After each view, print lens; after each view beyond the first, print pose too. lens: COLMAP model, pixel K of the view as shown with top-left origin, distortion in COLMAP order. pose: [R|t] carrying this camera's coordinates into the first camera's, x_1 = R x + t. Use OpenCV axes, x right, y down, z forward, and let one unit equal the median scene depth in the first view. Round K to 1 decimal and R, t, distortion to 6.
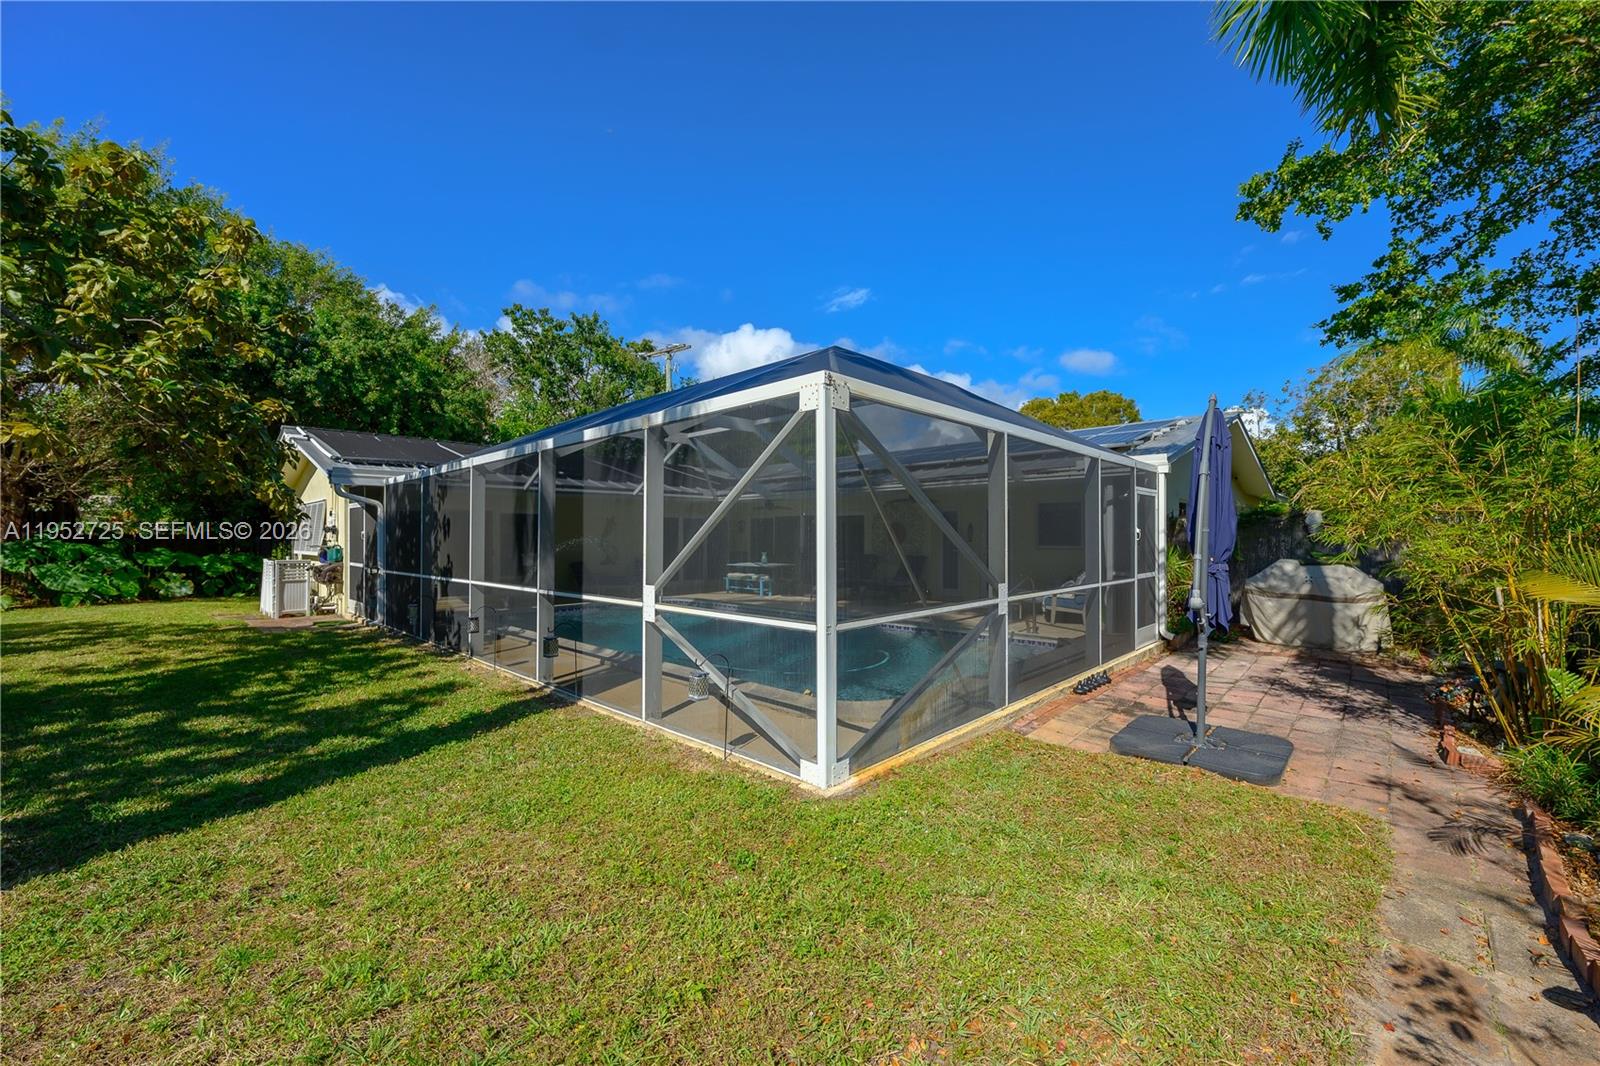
lens RADIAL K [[632.7, 0, 799.0], [0, 632.7, 535.7], [0, 0, 1]] dist [0.001408, -0.000037]
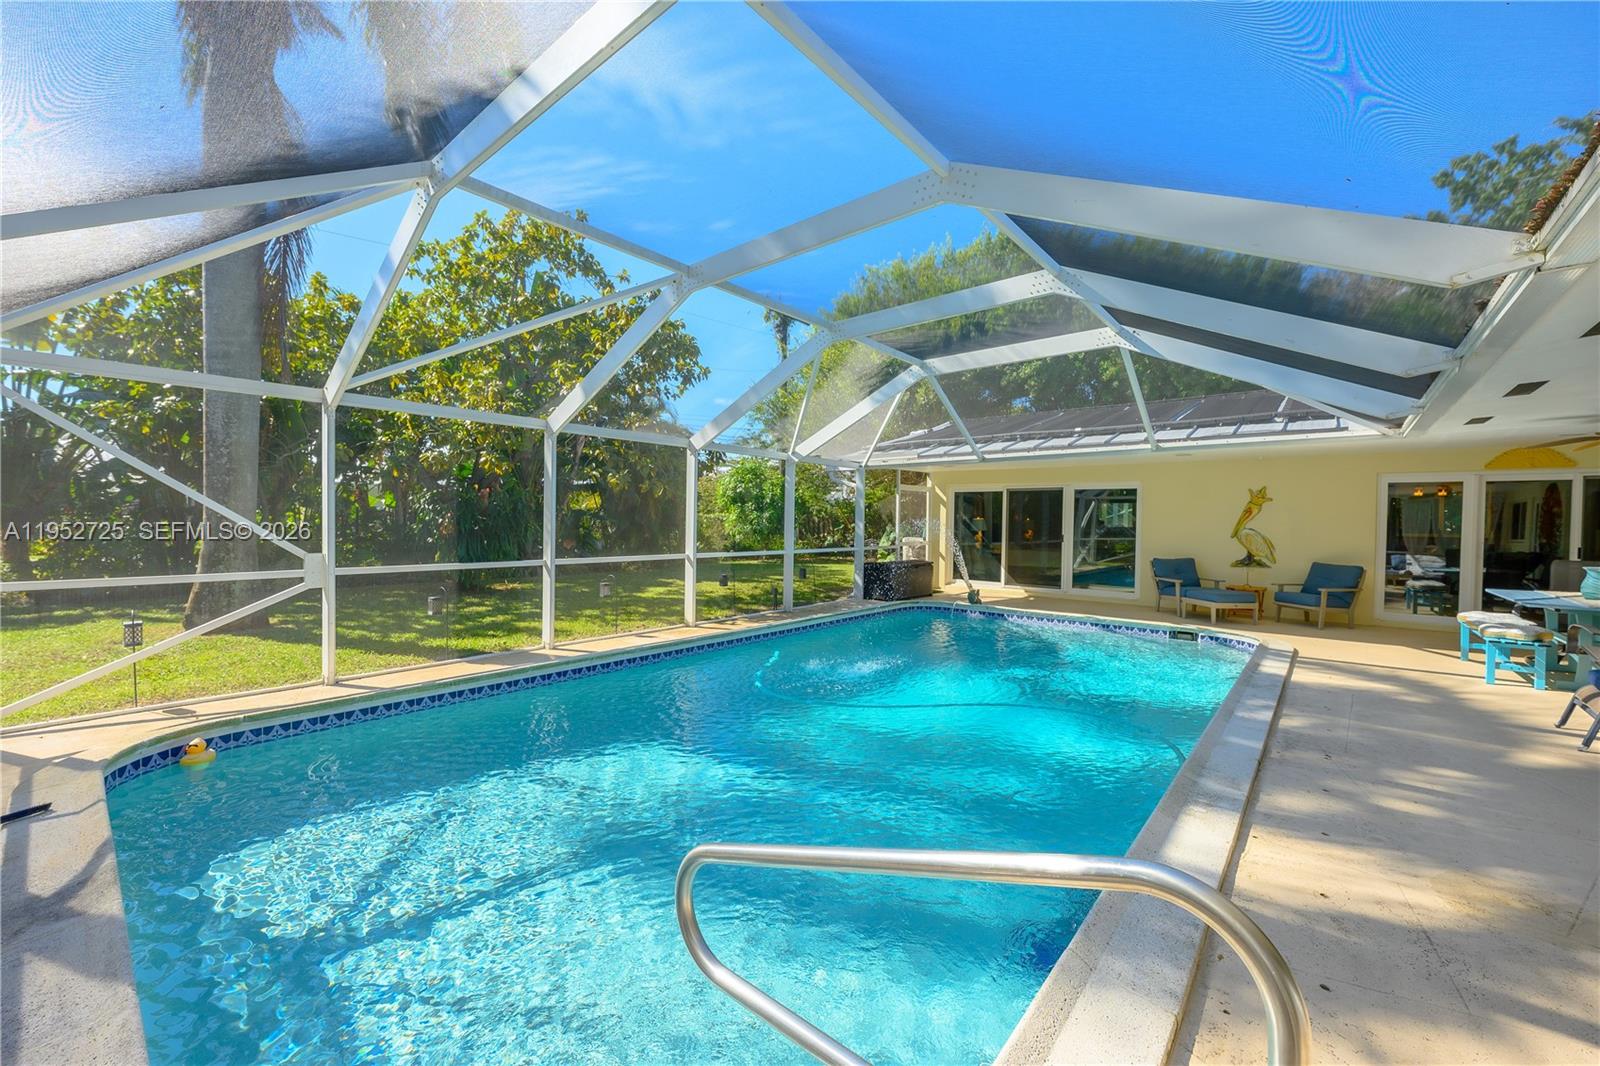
lens RADIAL K [[632.7, 0, 799.0], [0, 632.7, 535.7], [0, 0, 1]] dist [0.001408, -0.000037]
pose [[0.081443, 0.025059, -0.996363, 0.212885], [-0.005992, 0.999678, 0.024653, 0.003187], [0.996660, 0.003963, 0.081567, 0.431690]]
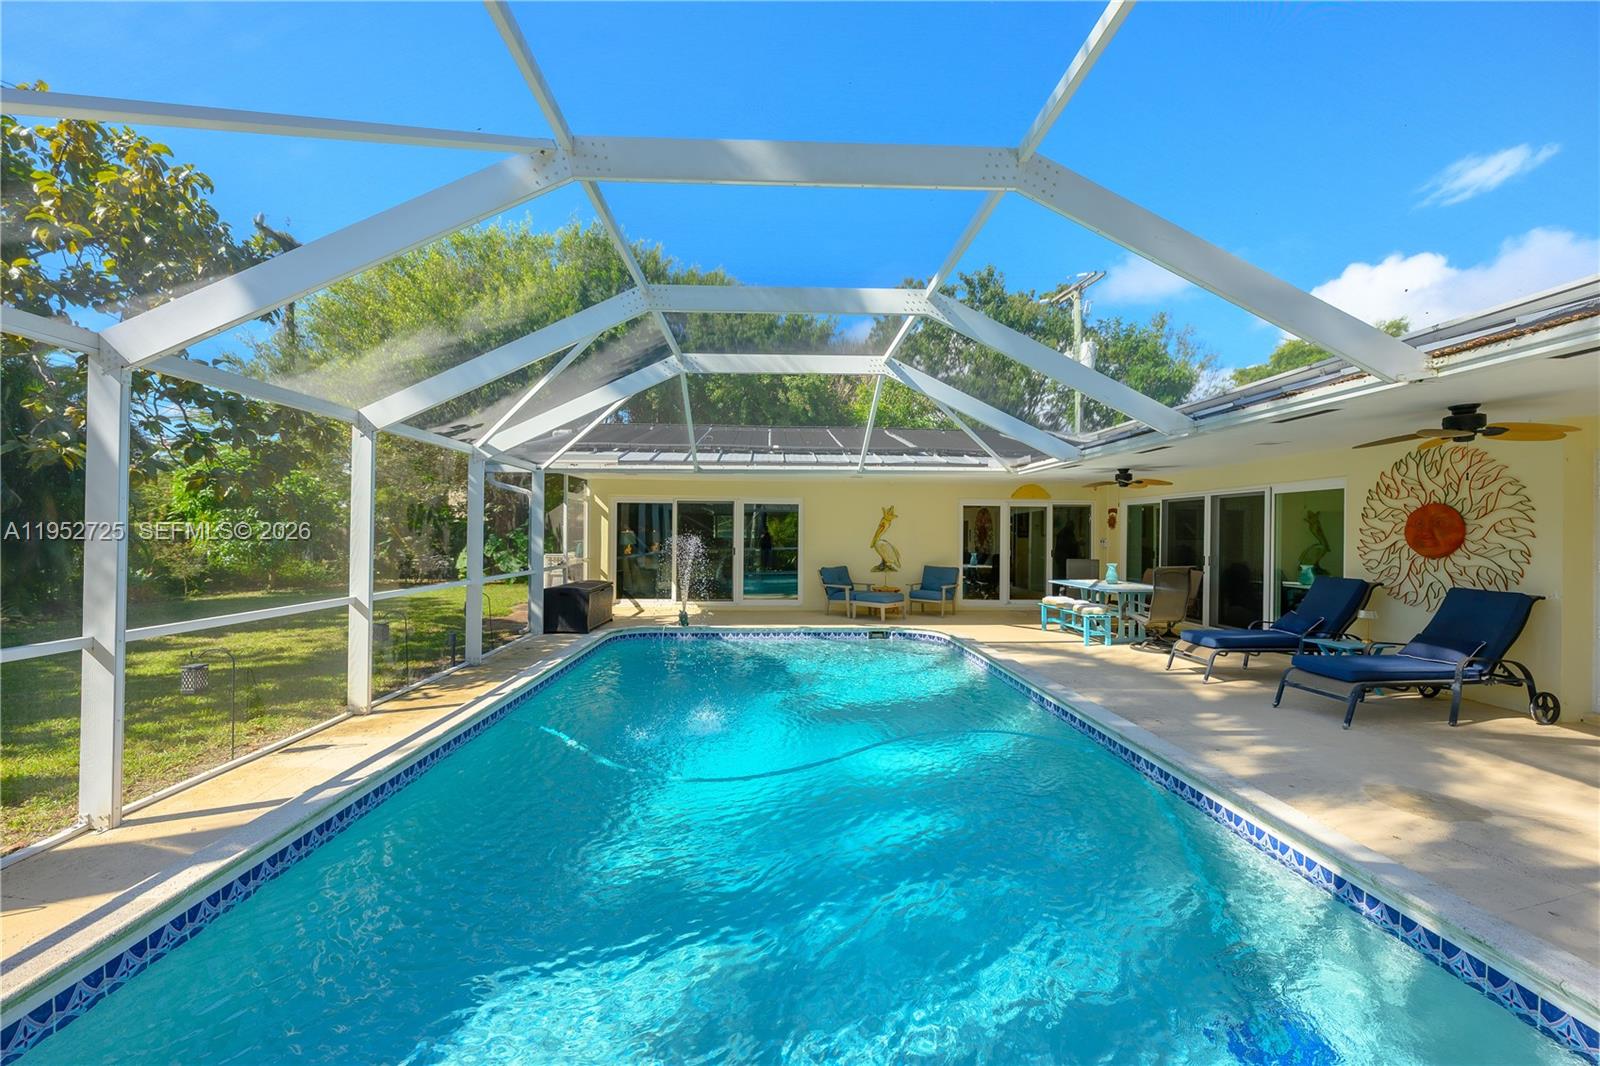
lens RADIAL K [[632.7, 0, 799.0], [0, 632.7, 535.7], [0, 0, 1]] dist [0.001408, -0.000037]
pose [[0.733975, 0.006636, -0.679144, 0.099279], [-0.002121, 0.999970, 0.007478, -0.000669], [0.679173, -0.004048, 0.733967, 0.327314]]
